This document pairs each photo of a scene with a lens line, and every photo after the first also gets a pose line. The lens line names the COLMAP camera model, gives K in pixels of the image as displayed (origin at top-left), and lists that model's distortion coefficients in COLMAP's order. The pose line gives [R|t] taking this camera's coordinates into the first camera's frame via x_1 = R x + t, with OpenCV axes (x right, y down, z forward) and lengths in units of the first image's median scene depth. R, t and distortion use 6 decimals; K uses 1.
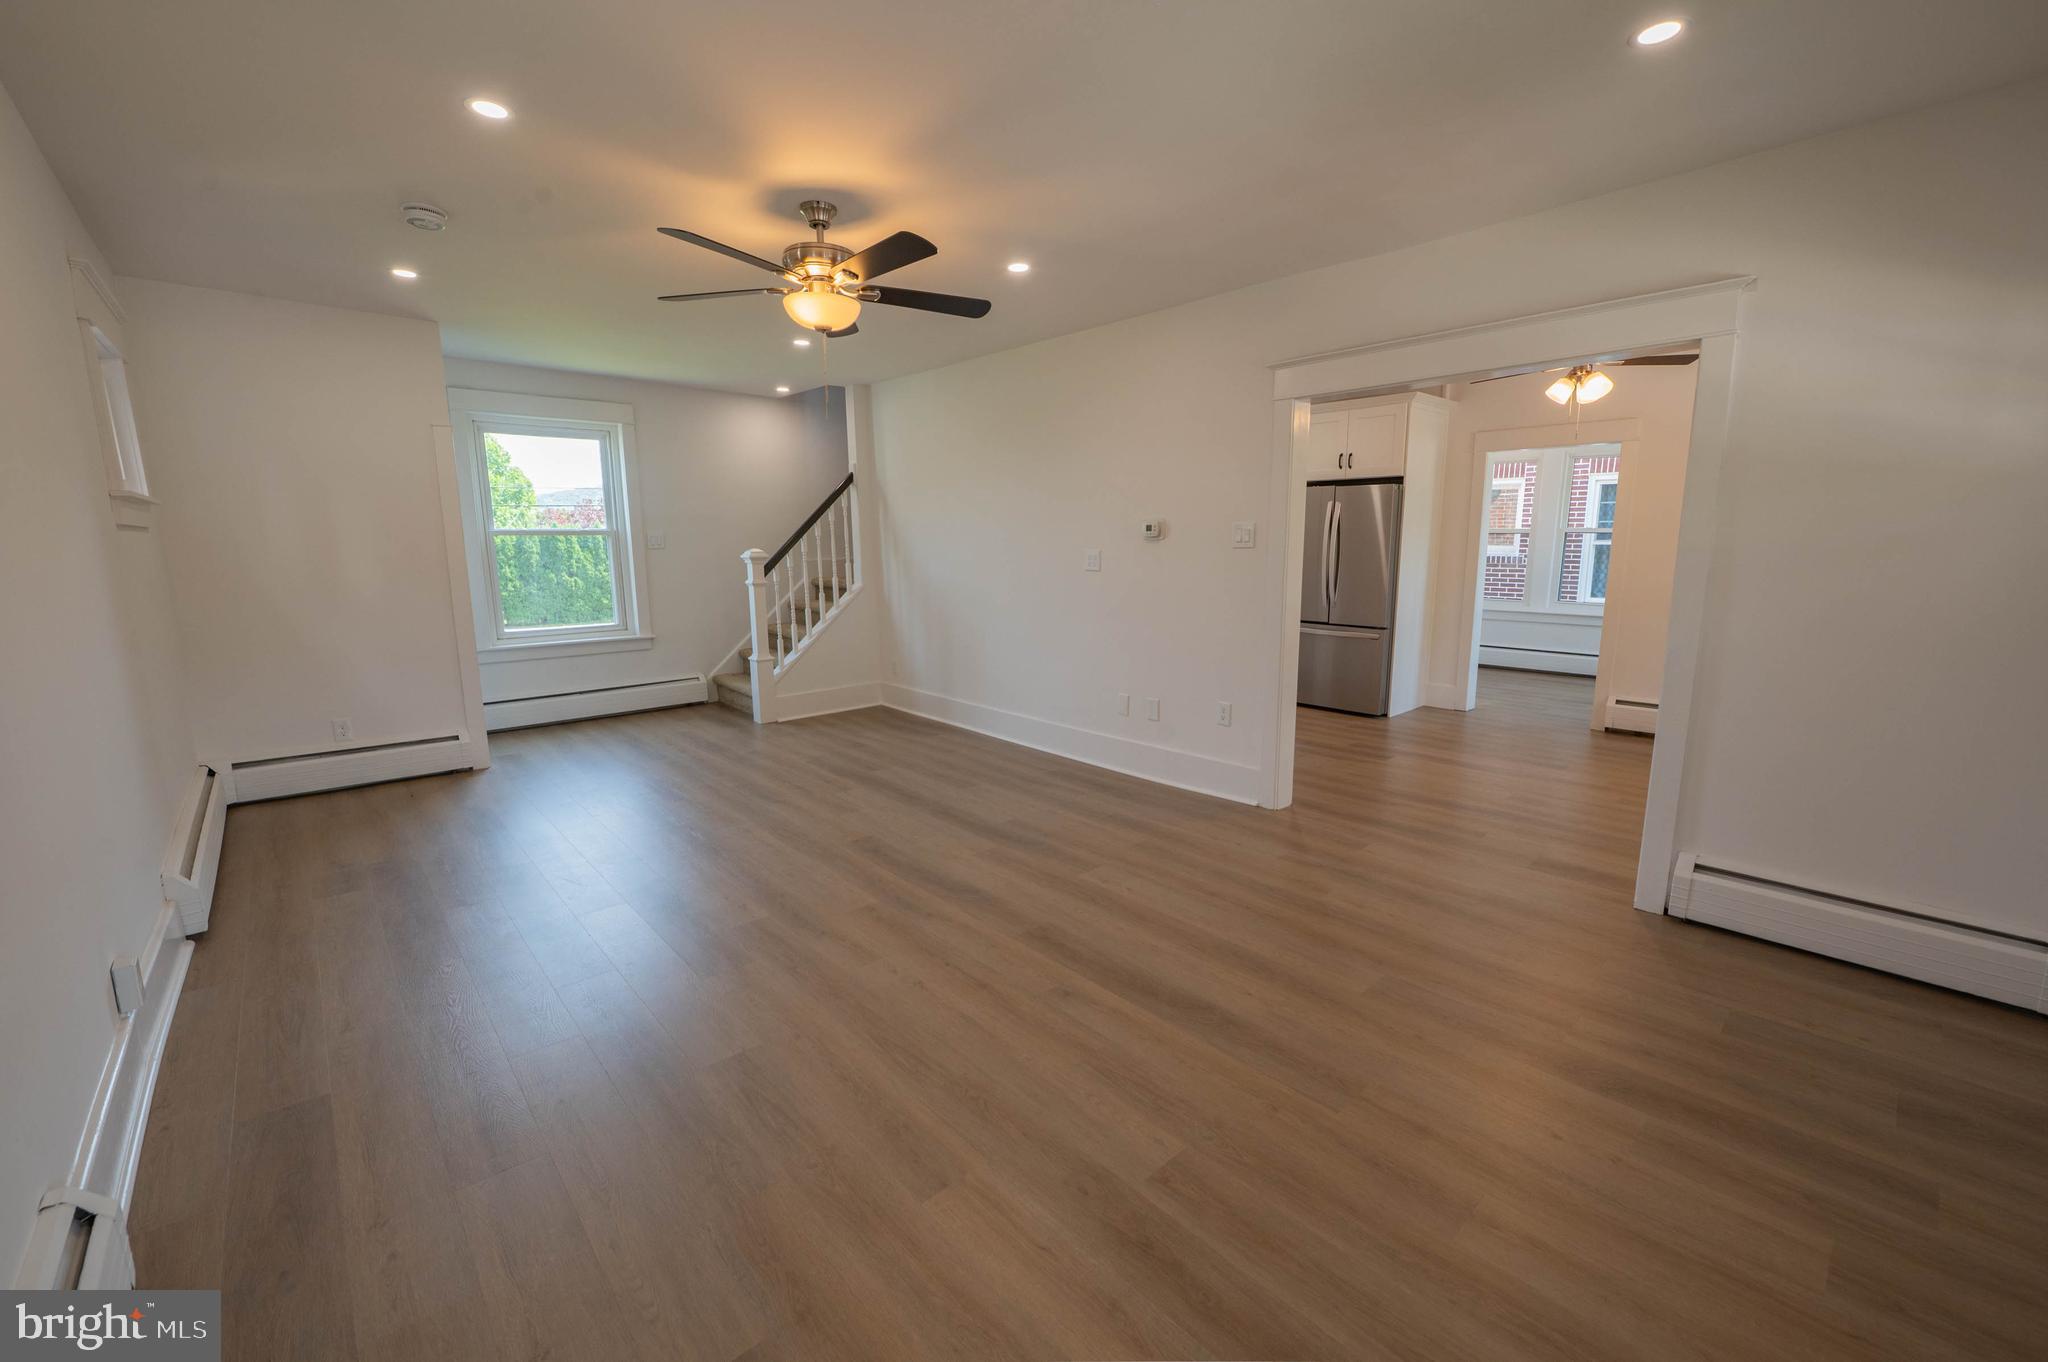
lens RADIAL K [[821.8, 0, 1043.0], [0, 821.8, 684.9], [0, 0, 1]] dist [-0.011233, -0.000874]
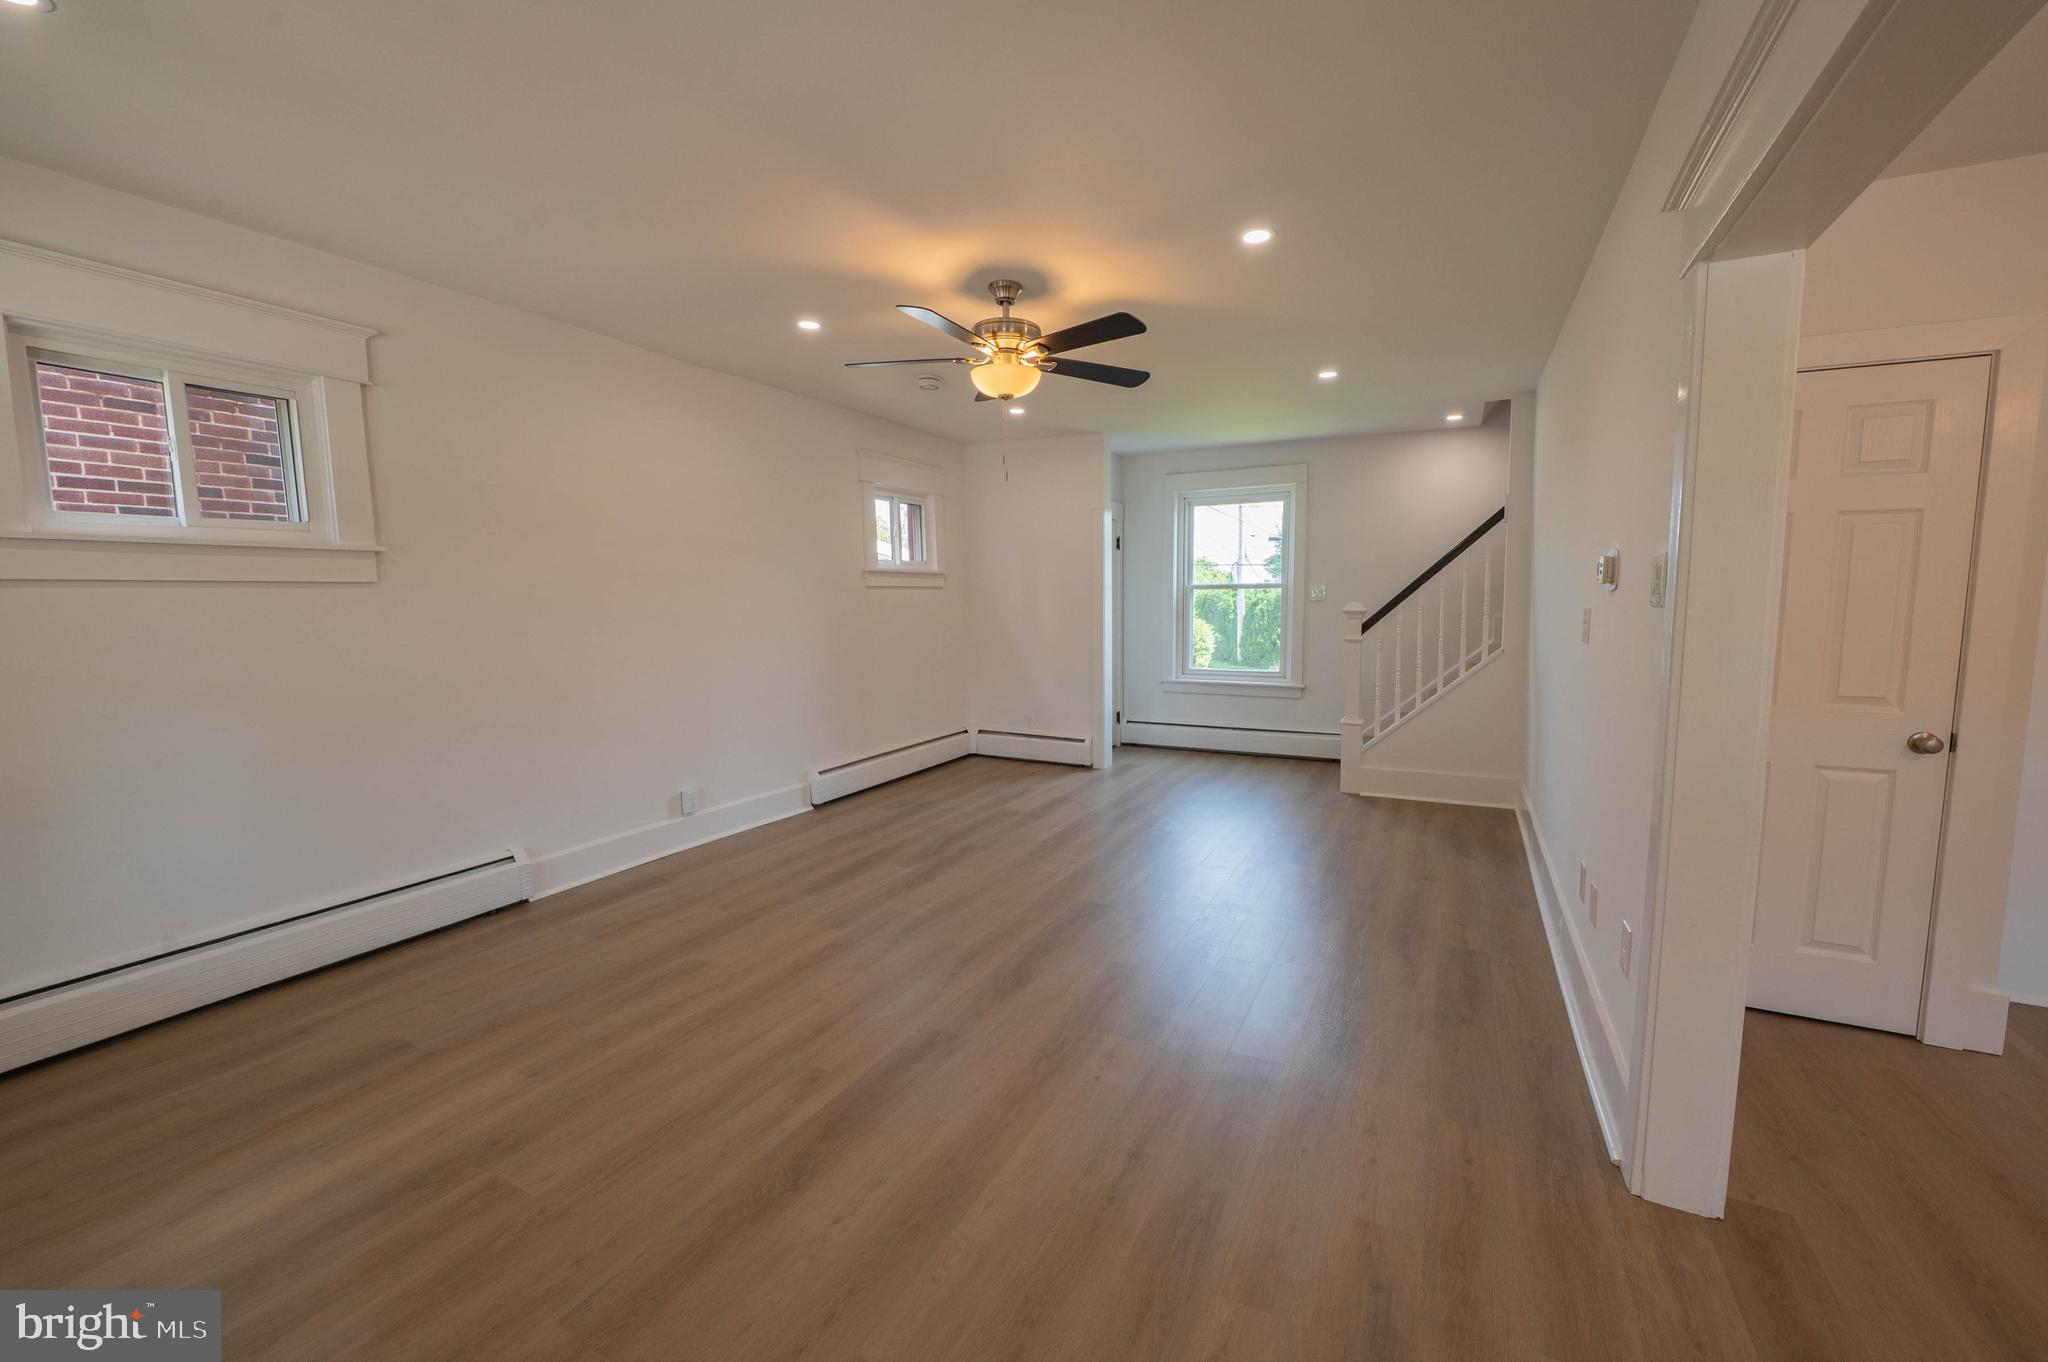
lens RADIAL K [[821.8, 0, 1022.4], [0, 821.8, 673.2], [0, 0, 1]] dist [-0.011233, -0.000874]
pose [[0.330759, 0.088817, -0.939527, 0.389933], [-0.161270, 0.986237, 0.036458, -0.060566], [0.929834, 0.139459, 0.340530, 0.353520]]
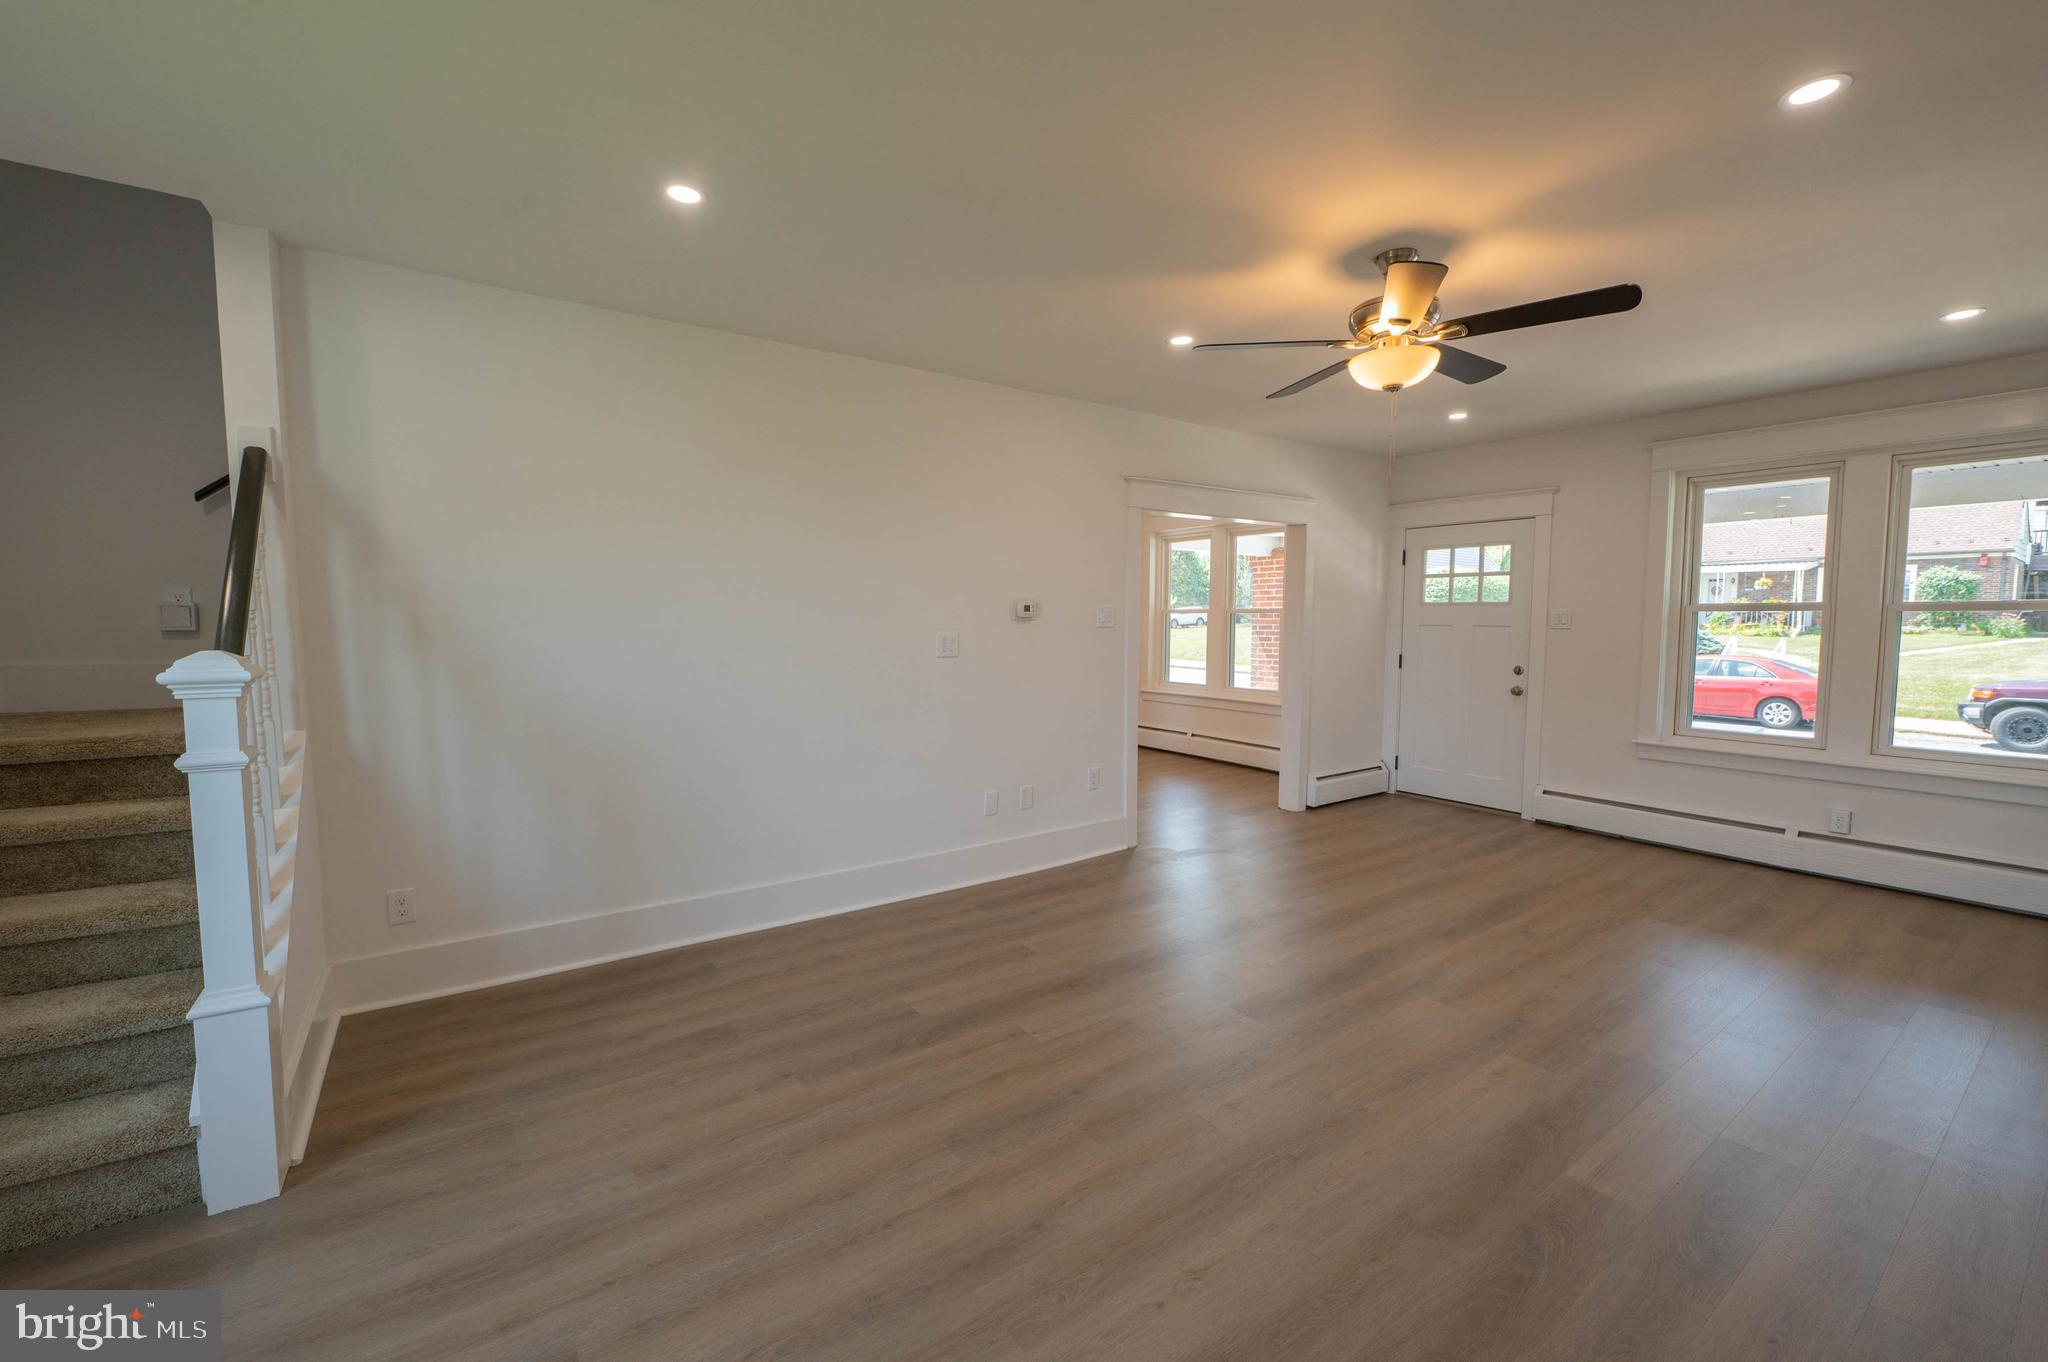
lens RADIAL K [[821.8, 0, 1026.5], [0, 821.8, 662.6], [0, 0, 1]] dist [-0.011233, -0.000874]
pose [[0.133687, -0.052267, 0.989644, -0.617955], [0.173095, 0.984489, 0.028612, -0.116515], [-0.975790, 0.167477, 0.140661, 0.657785]]
